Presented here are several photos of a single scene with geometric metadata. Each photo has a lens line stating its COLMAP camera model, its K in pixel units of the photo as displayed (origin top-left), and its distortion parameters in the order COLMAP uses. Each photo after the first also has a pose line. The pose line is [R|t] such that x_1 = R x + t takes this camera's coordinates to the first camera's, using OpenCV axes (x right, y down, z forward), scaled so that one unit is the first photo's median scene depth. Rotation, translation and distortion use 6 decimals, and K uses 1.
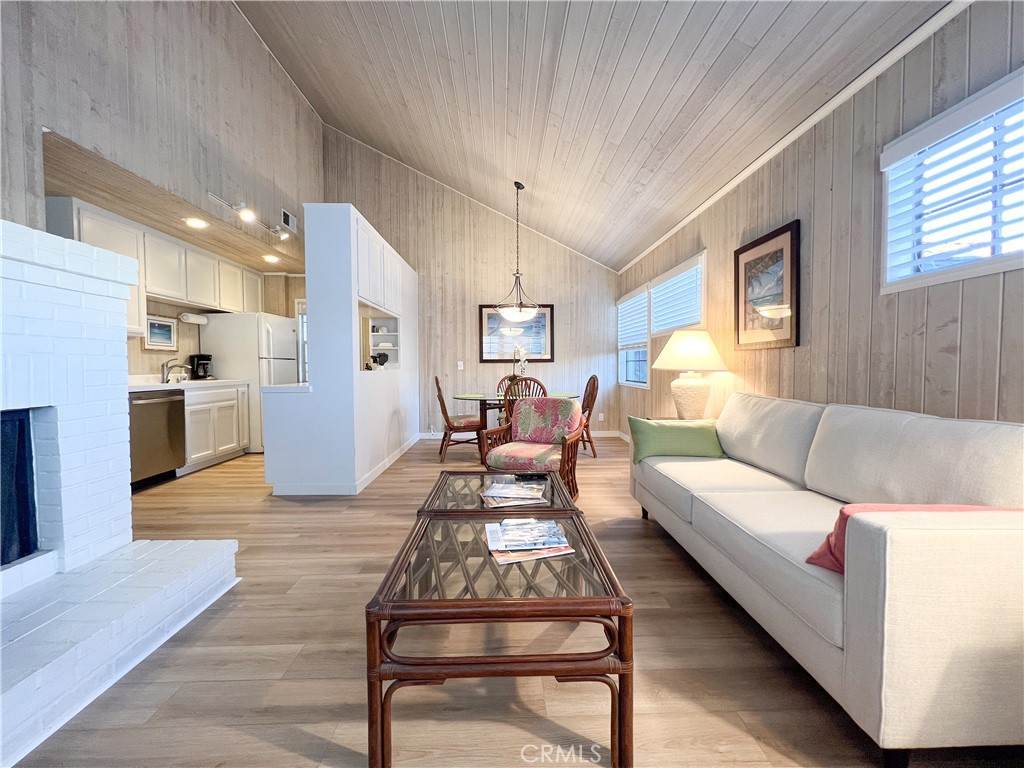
lens RADIAL K [[407.7, 0, 510.7], [0, 407.7, 382.2], [0, 0, 1]] dist [-0.002357, -0.000356]
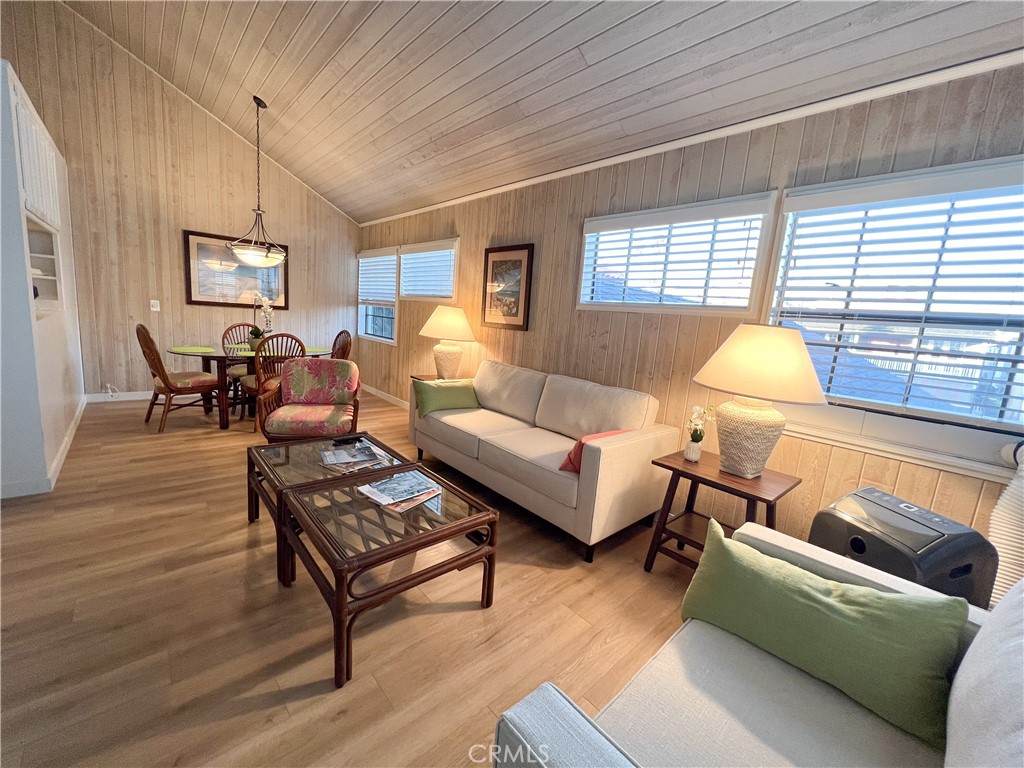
lens RADIAL K [[407.7, 0, 510.8], [0, 407.7, 381.7], [0, 0, 1]] dist [-0.002357, -0.000356]
pose [[0.751148, -0.038794, 0.658993, -0.226363], [-0.059467, 0.990236, 0.126077, -0.061580], [-0.657450, -0.133891, 0.741507, -0.062982]]
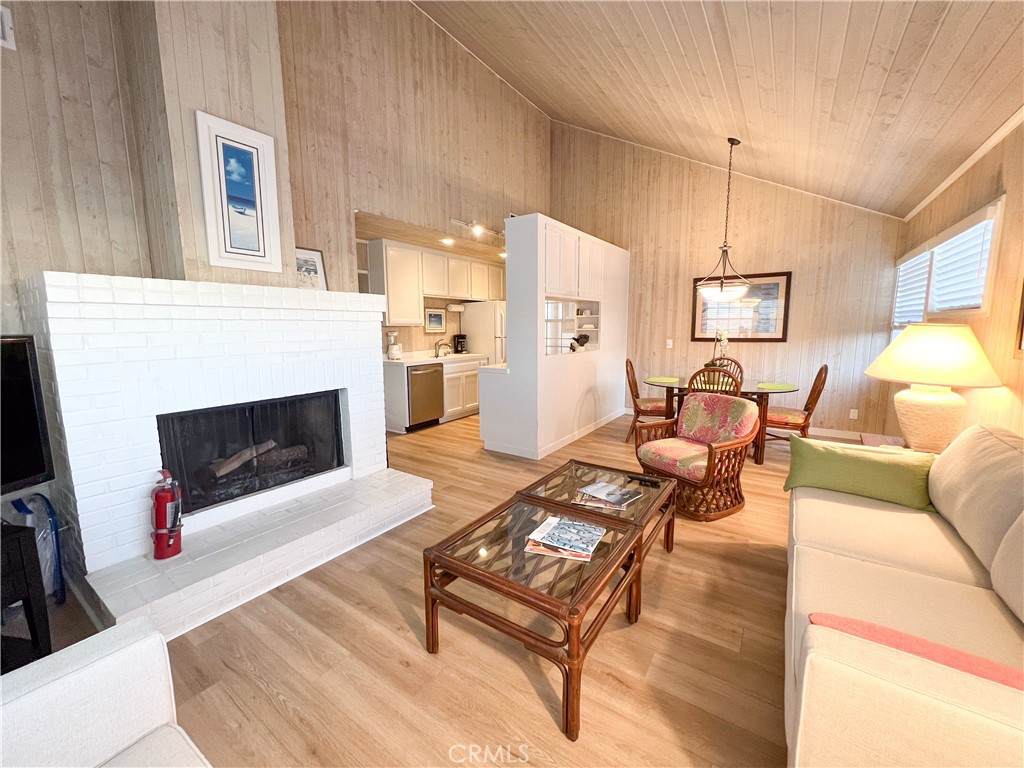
lens RADIAL K [[407.7, 0, 510.3], [0, 407.7, 383.1], [0, 0, 1]] dist [-0.002357, -0.000356]
pose [[0.812315, 0.078790, -0.577872, 0.234931], [-0.018137, 0.993766, 0.110001, -0.082755], [0.582936, -0.078875, 0.808681, -0.012115]]
